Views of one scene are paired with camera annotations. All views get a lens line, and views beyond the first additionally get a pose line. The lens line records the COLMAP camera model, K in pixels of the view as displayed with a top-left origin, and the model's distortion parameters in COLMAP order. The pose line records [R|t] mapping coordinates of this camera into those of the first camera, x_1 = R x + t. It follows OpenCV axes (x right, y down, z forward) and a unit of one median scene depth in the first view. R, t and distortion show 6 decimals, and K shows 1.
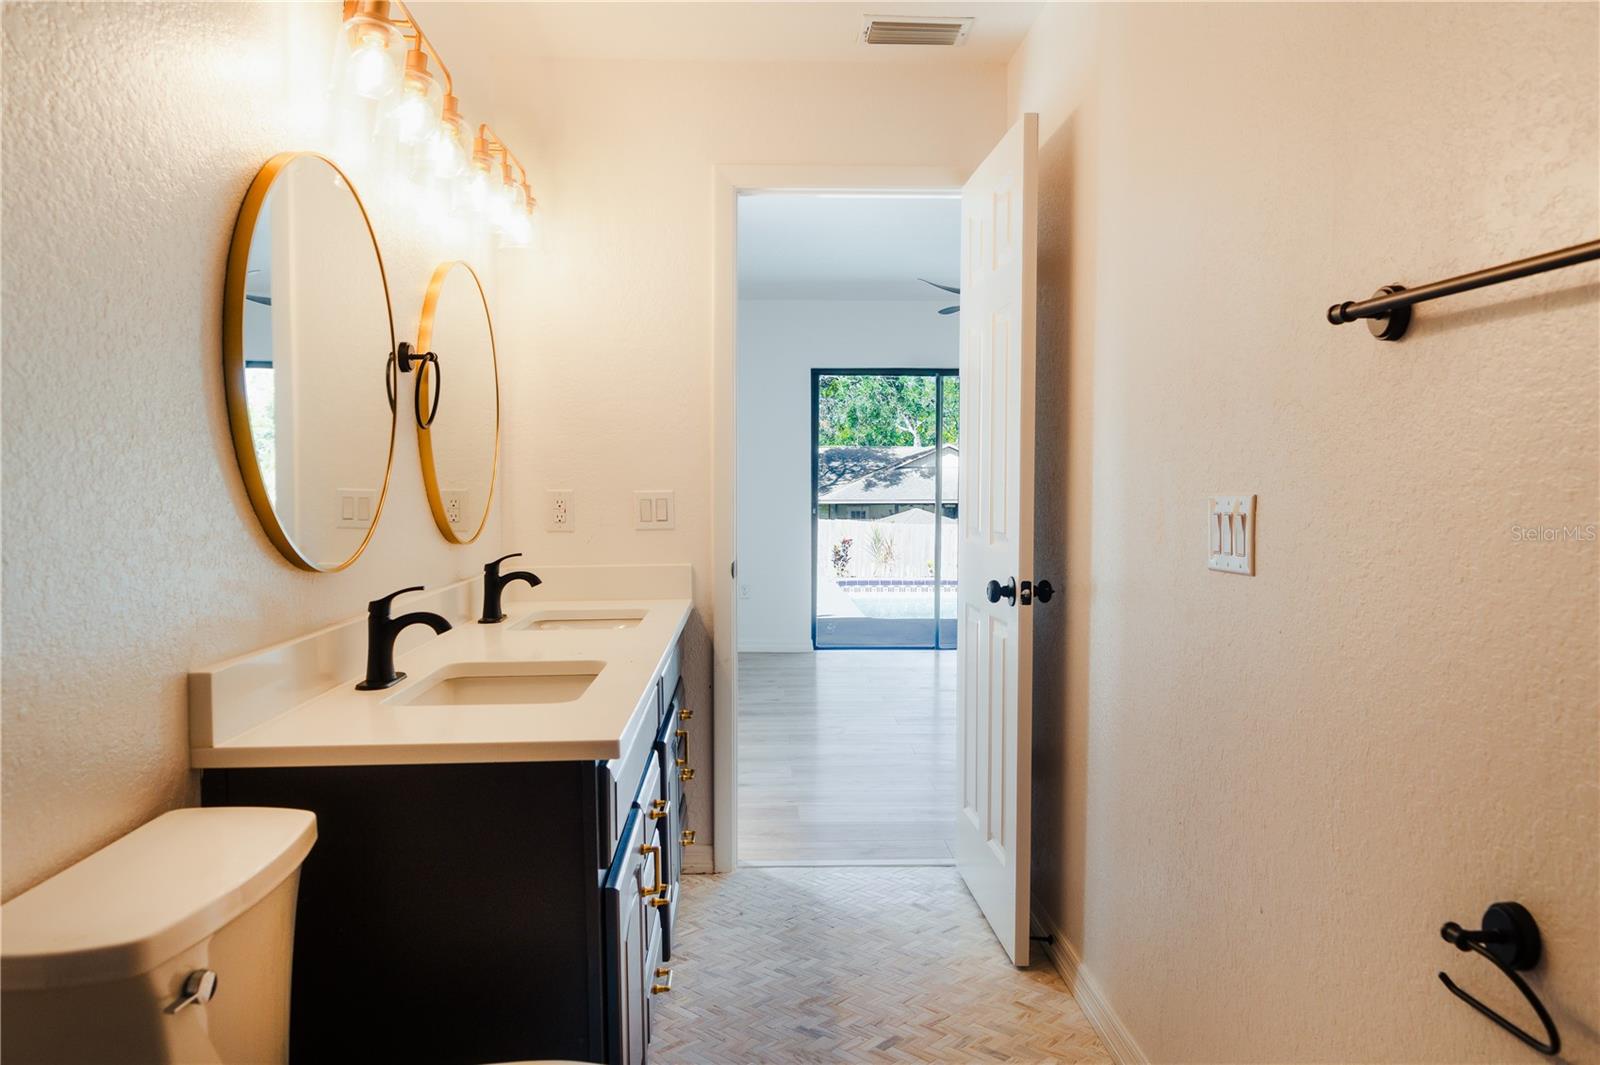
lens RADIAL K [[1125.7, 0, 797.5], [0, 1125.7, 532.5], [0, 0, 1]] dist [-0.007267, 0.003138]
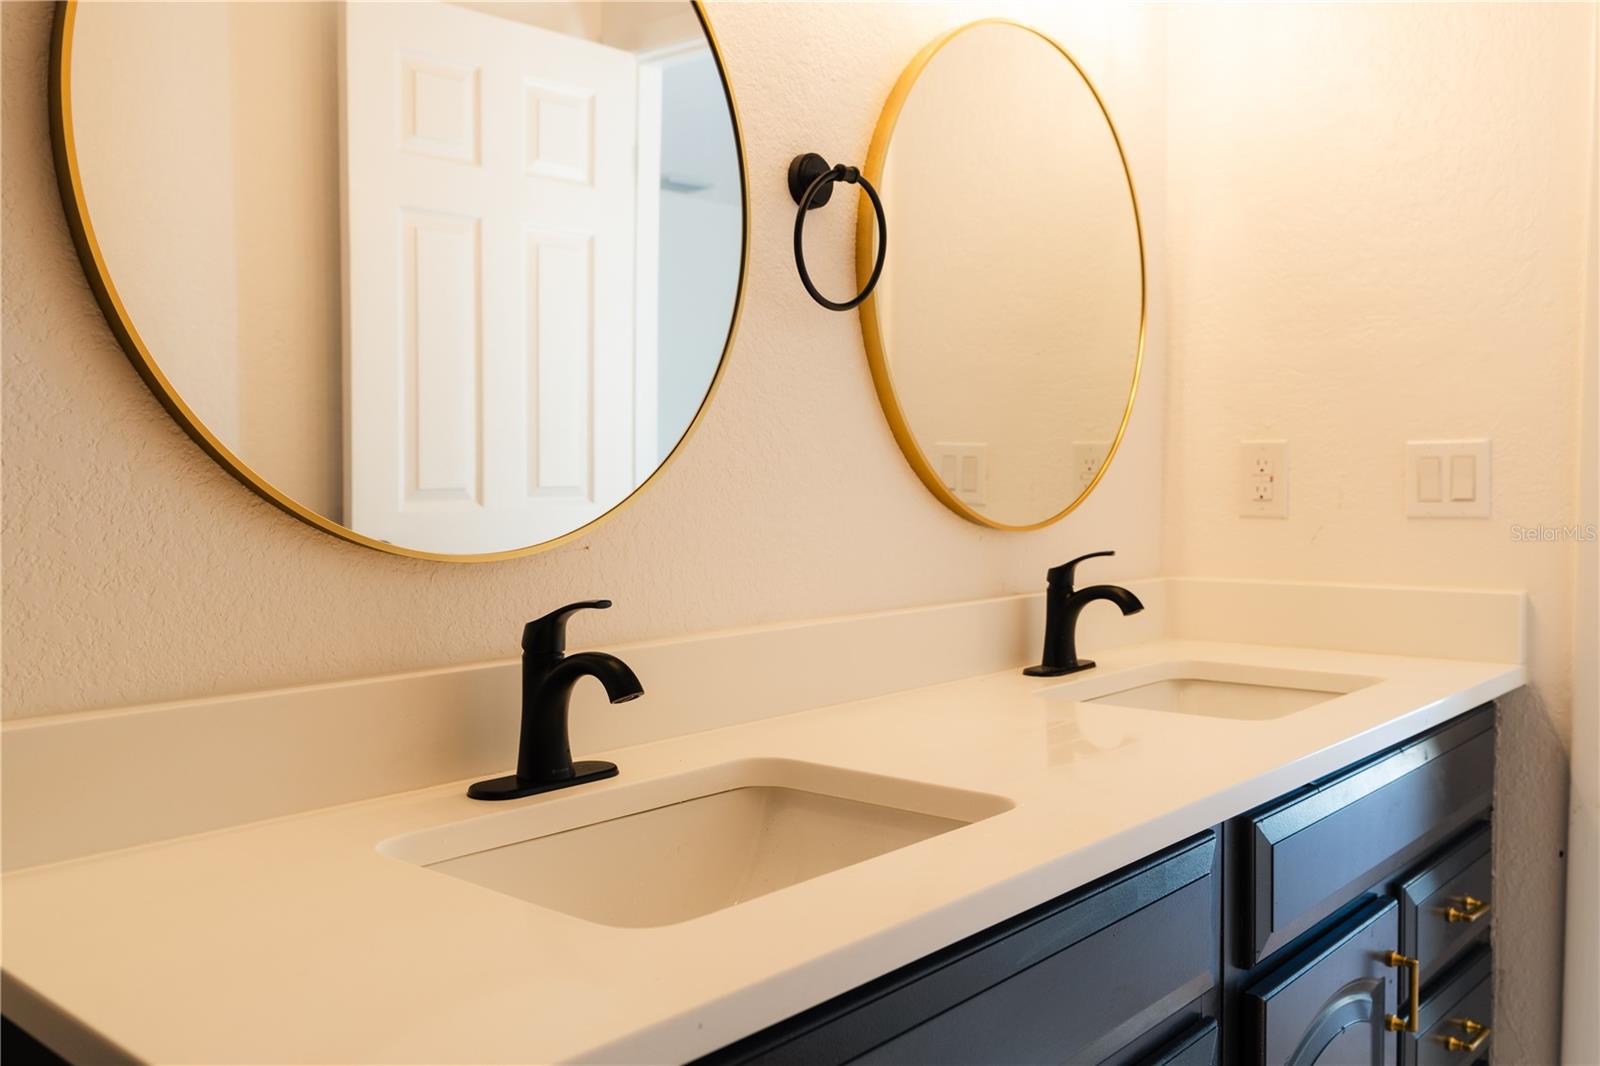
lens RADIAL K [[1328.8, 0, 803.4], [0, 1328.8, 531.3], [0, 0, 1]] dist [-0.003099, -0.004333]
pose [[0.730078, 0.032118, -0.682608, 0.066519], [-0.032960, 0.999387, 0.011771, 0.005721], [0.682568, 0.013905, 0.730690, 0.376710]]
